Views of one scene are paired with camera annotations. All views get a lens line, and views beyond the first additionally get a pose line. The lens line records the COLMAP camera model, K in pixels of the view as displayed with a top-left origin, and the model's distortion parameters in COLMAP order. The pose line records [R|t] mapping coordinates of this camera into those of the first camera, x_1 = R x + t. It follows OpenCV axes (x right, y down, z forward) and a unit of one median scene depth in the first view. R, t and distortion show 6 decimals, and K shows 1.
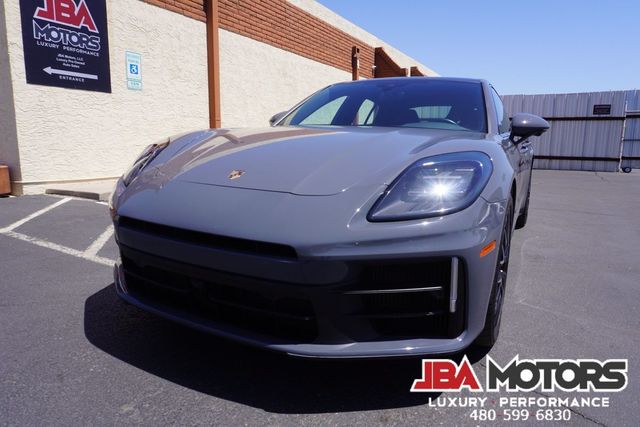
lens RADIAL K [[428.4, 0, 322.2], [0, 428.4, 211.4], [0, 0, 1]] dist [-0.064907, 0.032859]
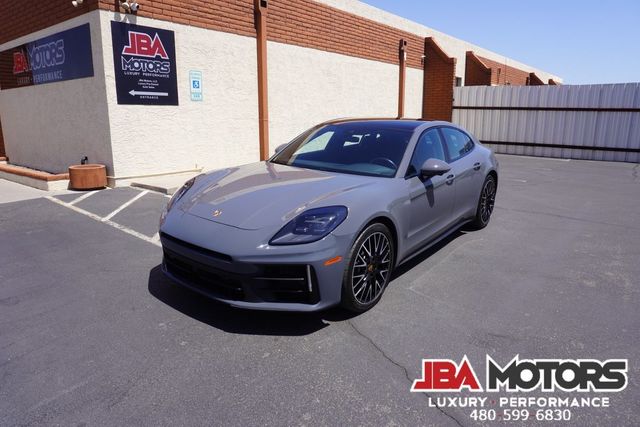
lens RADIAL K [[428.4, 0, 322.2], [0, 428.4, 211.4], [0, 0, 1]] dist [-0.064907, 0.032859]
pose [[0.985870, 0.036714, -0.163440, 0.155909], [-0.025889, 0.997358, 0.067876, -0.063069], [0.165501, -0.062686, 0.984215, -0.220268]]
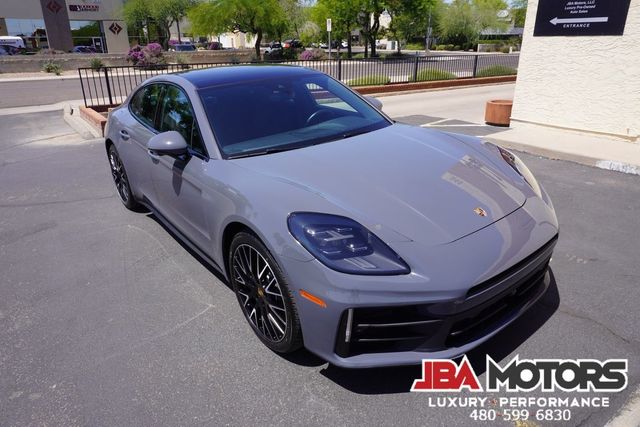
lens RADIAL K [[426.5, 0, 320.3], [0, 426.5, 211.5], [0, 0, 1]] dist [-0.050492, 0.029214]
pose [[-0.429932, 0.337342, -0.837471, 0.634414], [-0.123136, 0.896999, 0.424535, -0.256870], [0.894425, 0.285644, -0.344110, 0.888780]]
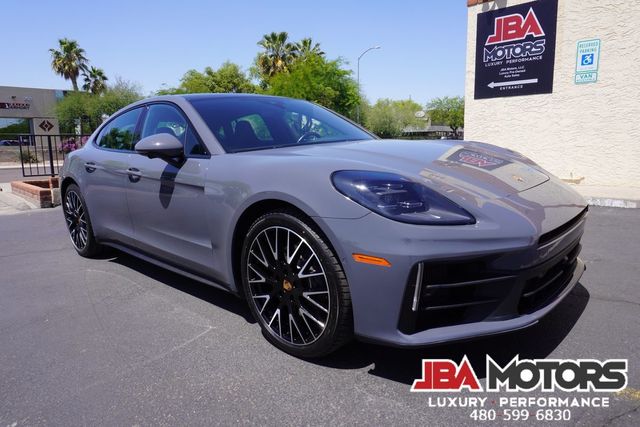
lens RADIAL K [[425.6, 0, 321.0], [0, 425.6, 210.9], [0, 0, 1]] dist [-0.039762, 0.018812]
pose [[-0.283842, 0.155020, -0.946257, 0.651617], [-0.123910, 0.972641, 0.196510, -0.147020], [0.950831, 0.173028, -0.256868, 0.829025]]
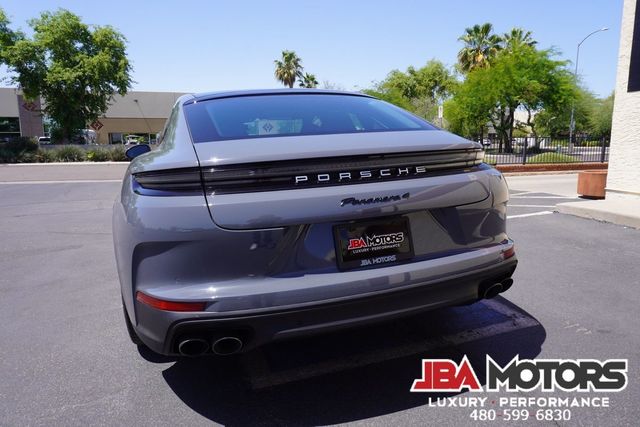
lens RADIAL K [[426.5, 0, 320.3], [0, 426.5, 211.5], [0, 0, 1]] dist [-0.050492, 0.029214]
pose [[-0.696064, 0.119323, -0.707995, 0.486294], [-0.093863, 0.962507, 0.254499, -0.191602], [0.711818, 0.243602, -0.658767, 1.060685]]
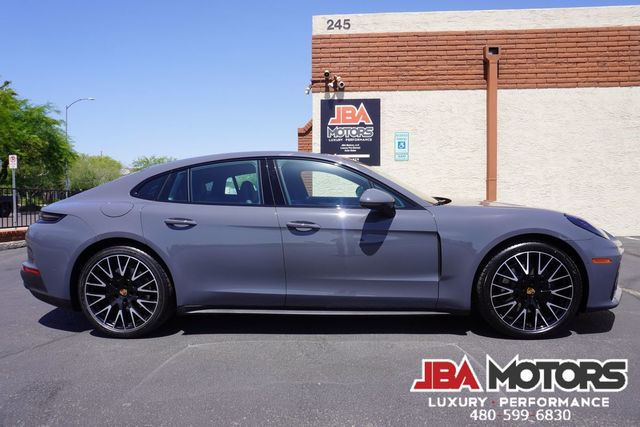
lens RADIAL K [[426.5, 0, 320.3], [0, 426.5, 211.5], [0, 0, 1]] dist [-0.050492, 0.029214]
pose [[0.400189, 0.023392, -0.916134, 0.704054], [-0.134341, 0.990372, -0.033395, -0.069413], [0.906532, 0.136439, 0.399479, 0.321487]]
